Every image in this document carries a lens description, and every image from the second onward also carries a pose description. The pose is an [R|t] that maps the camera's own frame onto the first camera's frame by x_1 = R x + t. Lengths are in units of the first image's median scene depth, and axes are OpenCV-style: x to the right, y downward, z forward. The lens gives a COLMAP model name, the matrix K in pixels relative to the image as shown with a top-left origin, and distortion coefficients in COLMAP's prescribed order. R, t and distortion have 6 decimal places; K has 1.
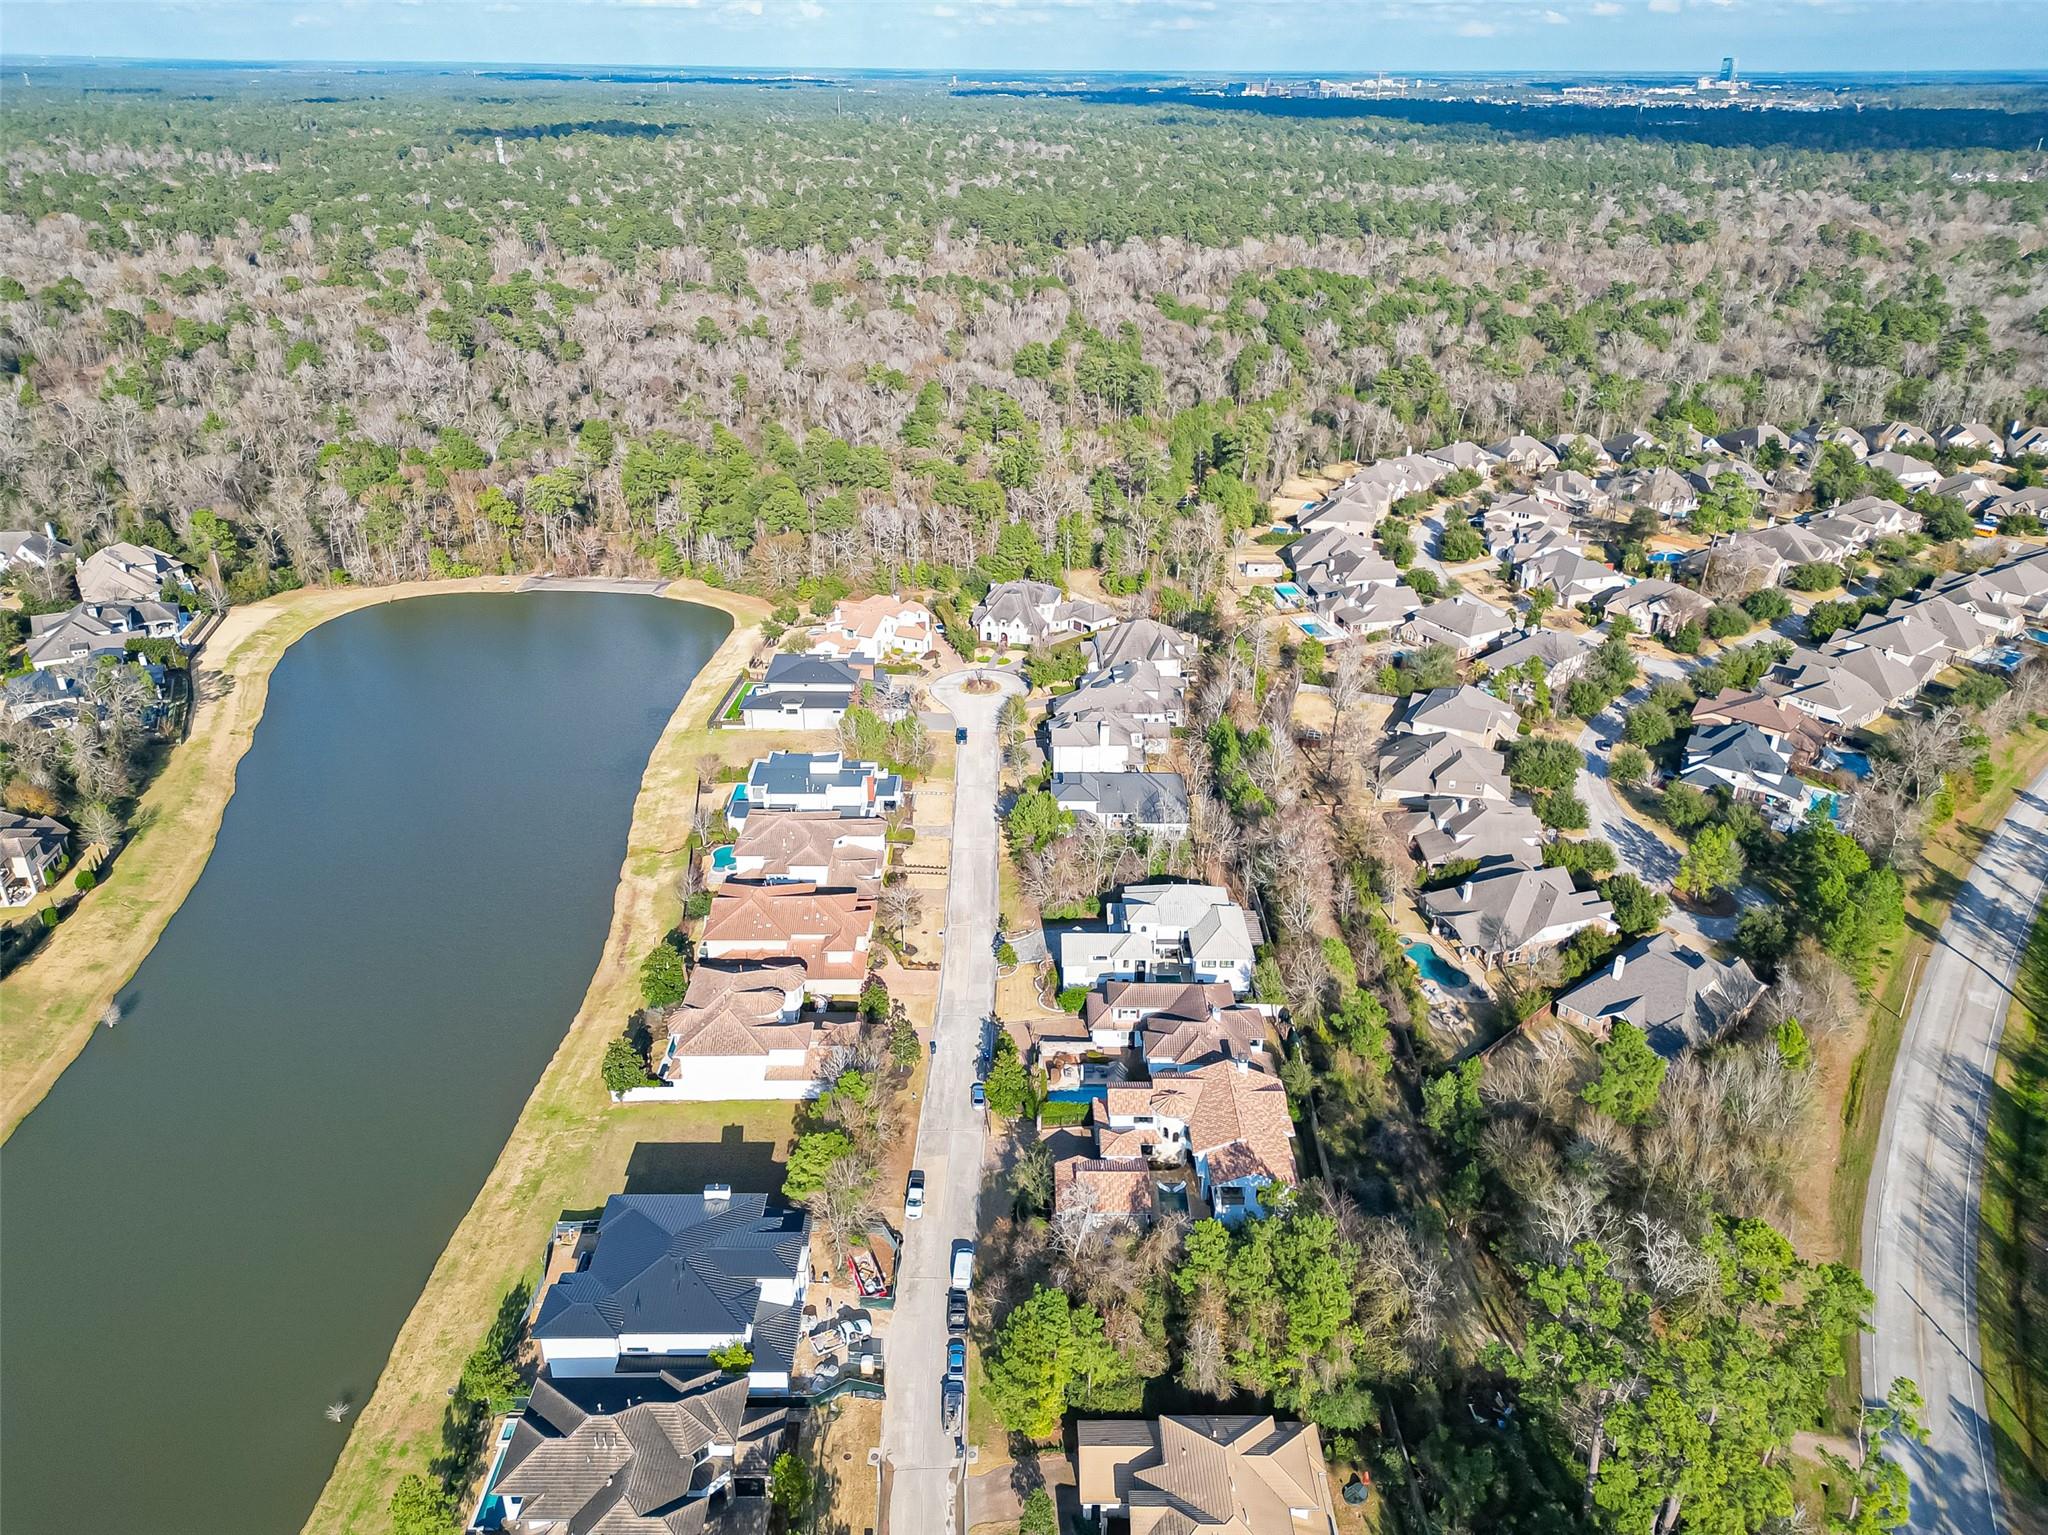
lens RADIAL K [[1423.2, 0, 1024.6], [0, 1423.2, 767.3], [0, 0, 1]] dist [0.071849, -0.067415]
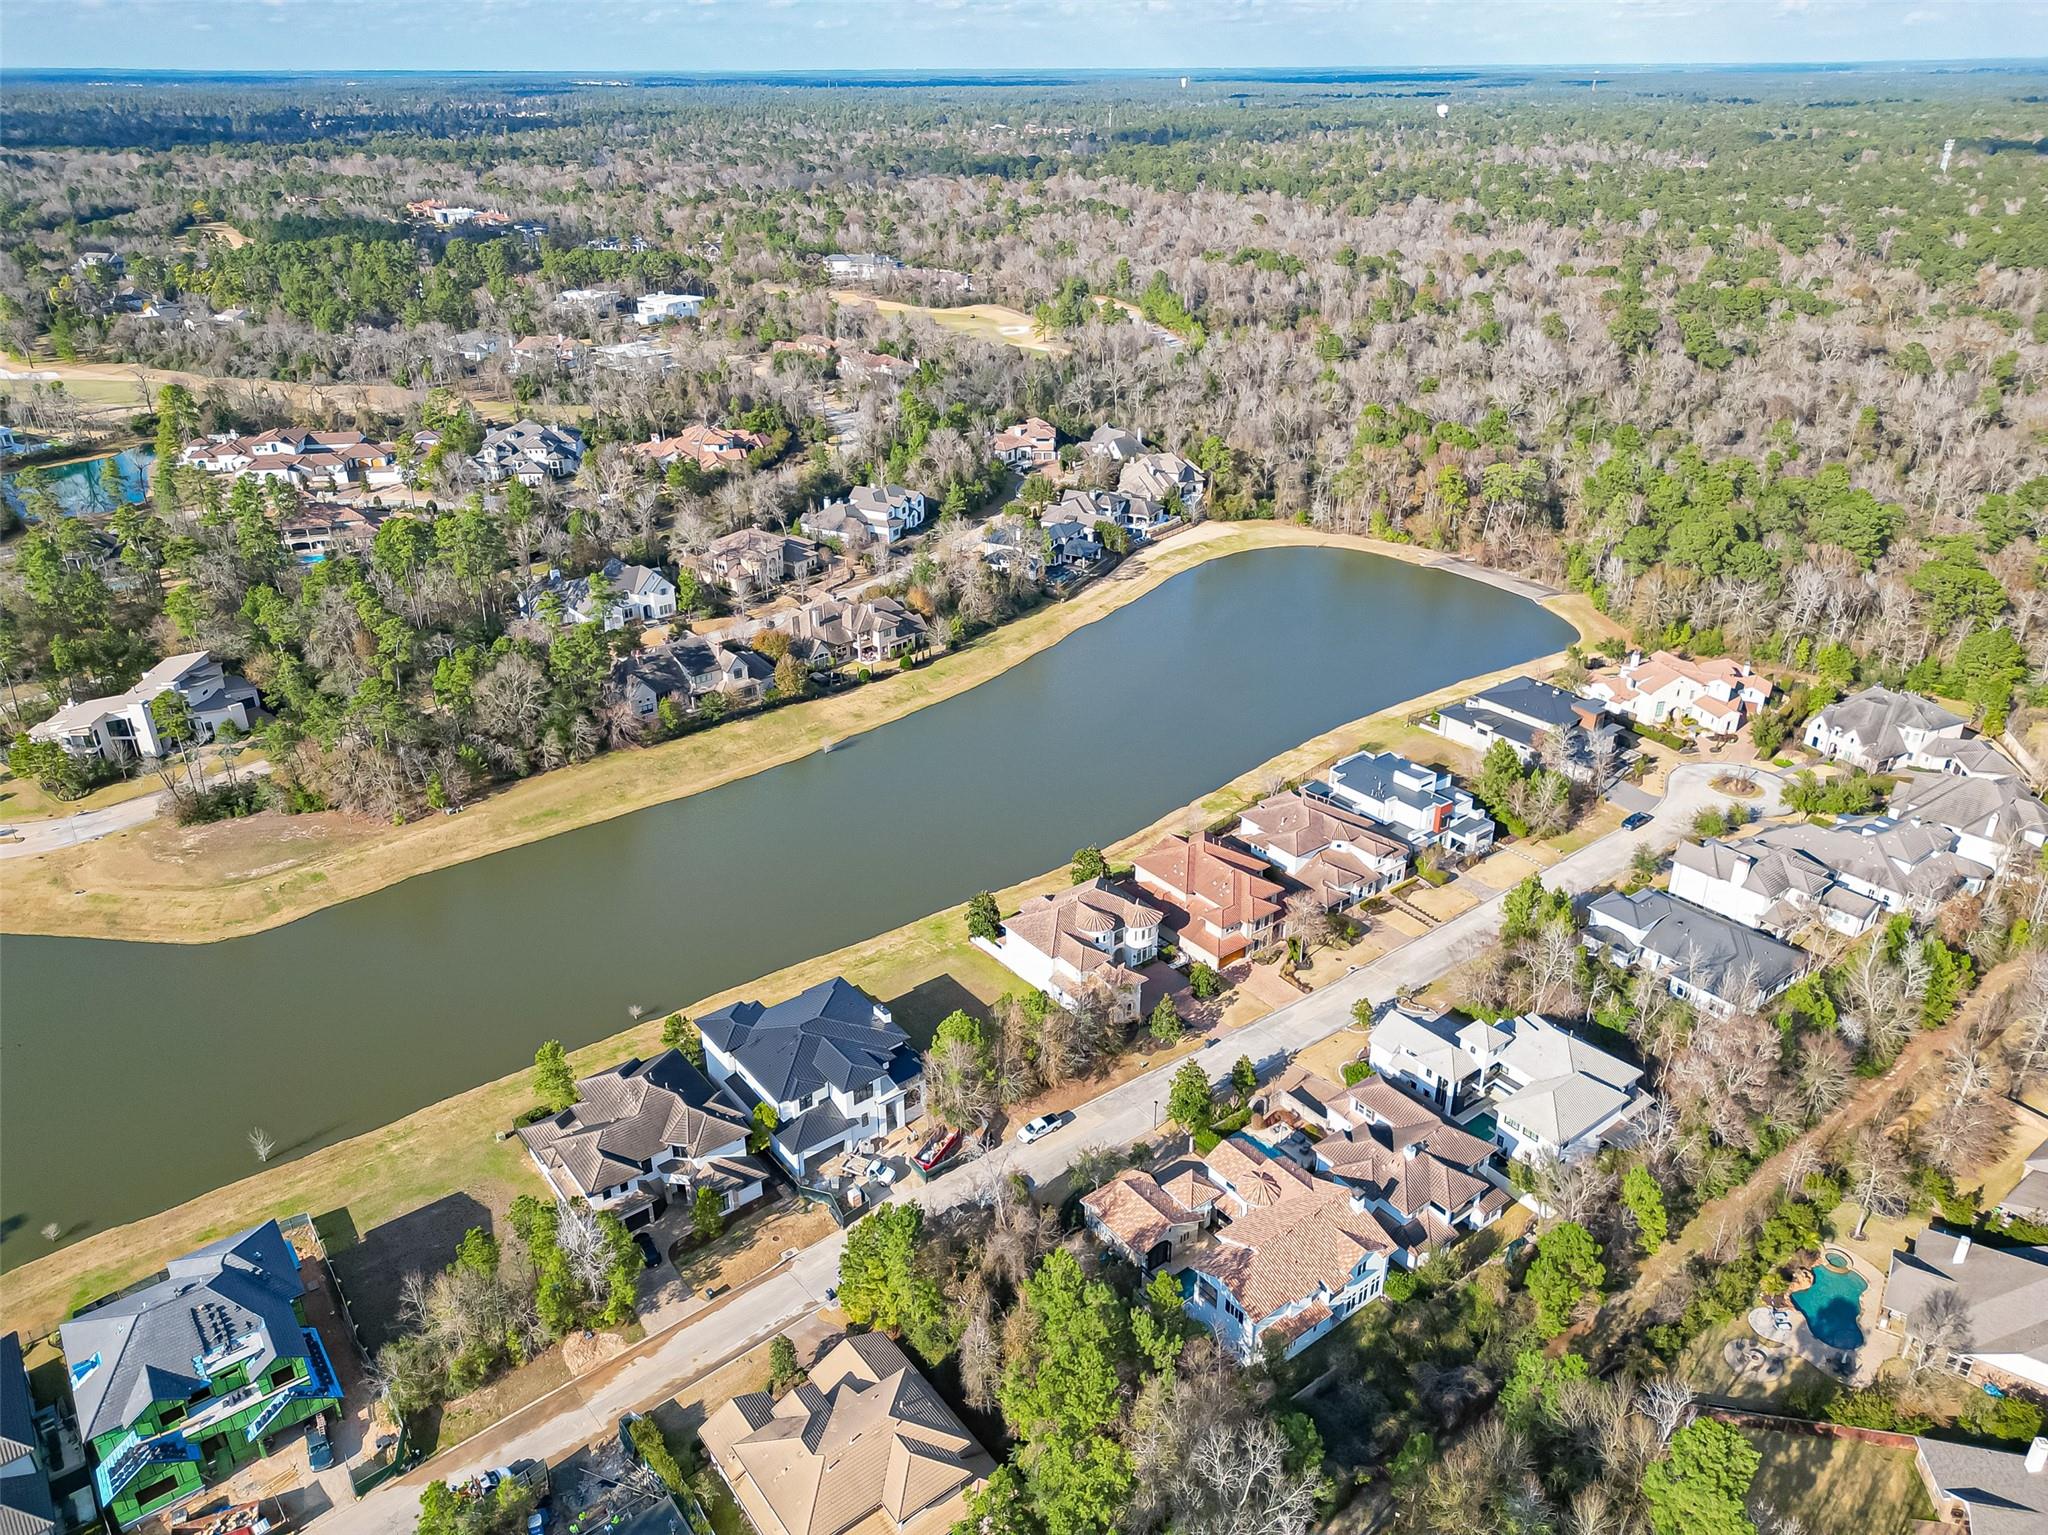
lens RADIAL K [[1423.2, 0, 1022.9], [0, 1423.2, 763.2], [0, 0, 1]] dist [0.071849, -0.067415]
pose [[0.609313, 0.336127, -0.718161, 0.339771], [-0.338253, 0.929347, 0.147984, -0.057687], [0.717163, 0.152752, 0.679959, 0.141564]]
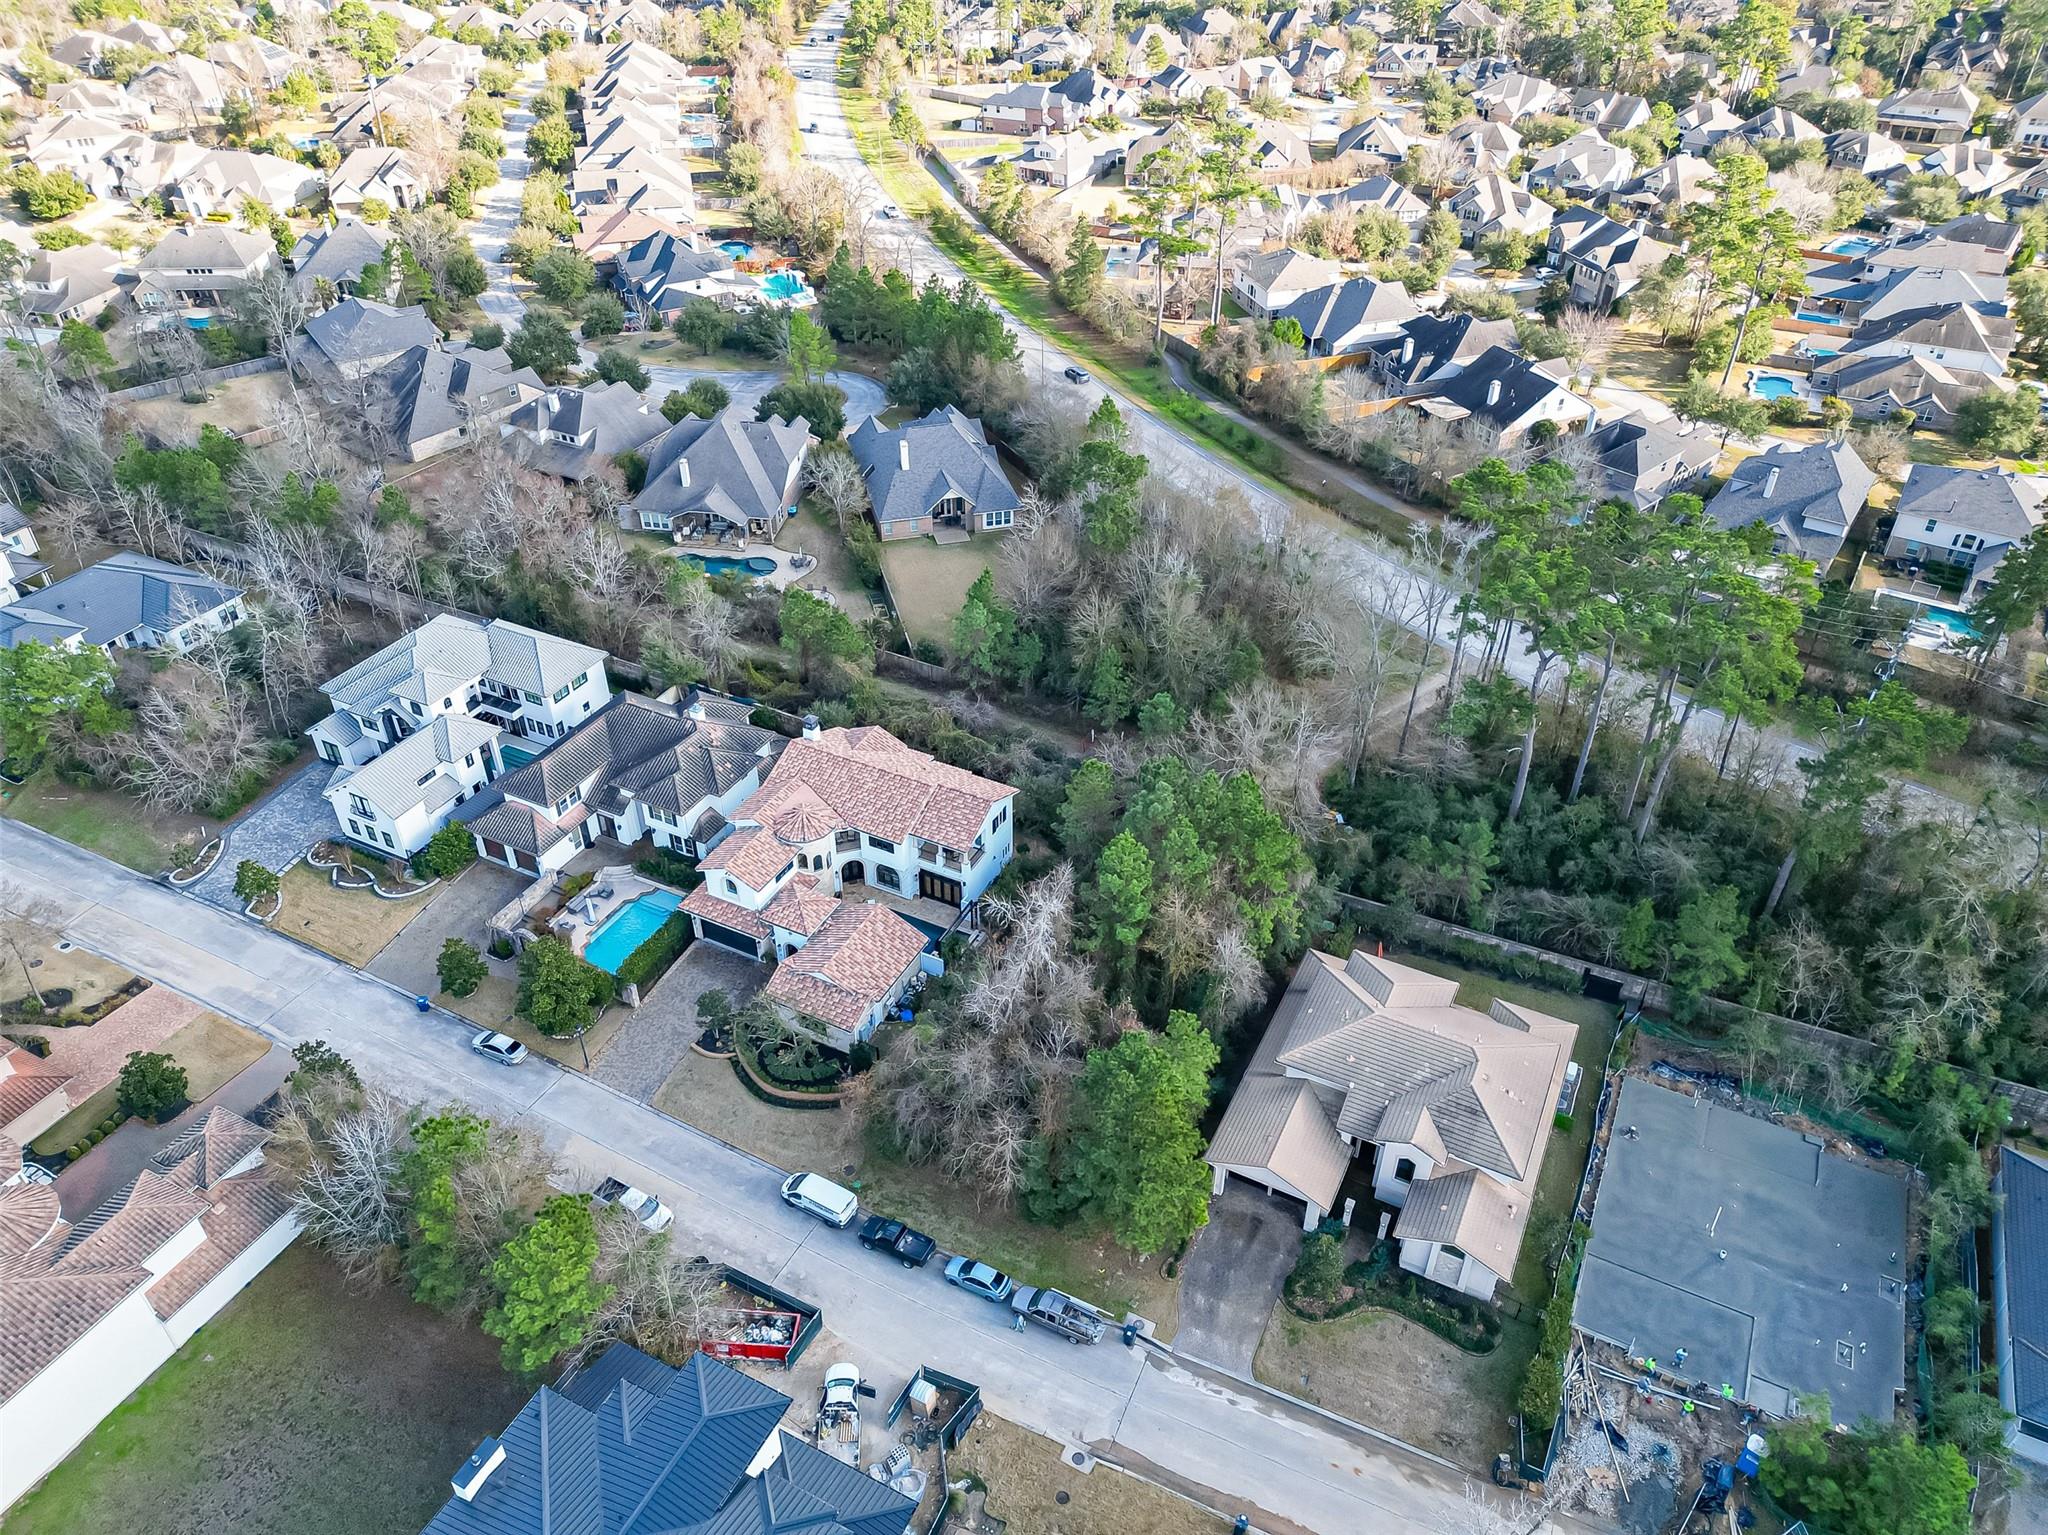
lens RADIAL K [[1423.2, 0, 1026.8], [0, 1423.2, 762.5], [0, 0, 1]] dist [0.071849, -0.067415]
pose [[0.451294, -0.532198, 0.716309, -0.189784], [0.391182, 0.839448, 0.377232, -0.002155], [-0.802066, 0.109964, 0.587024, 0.304696]]
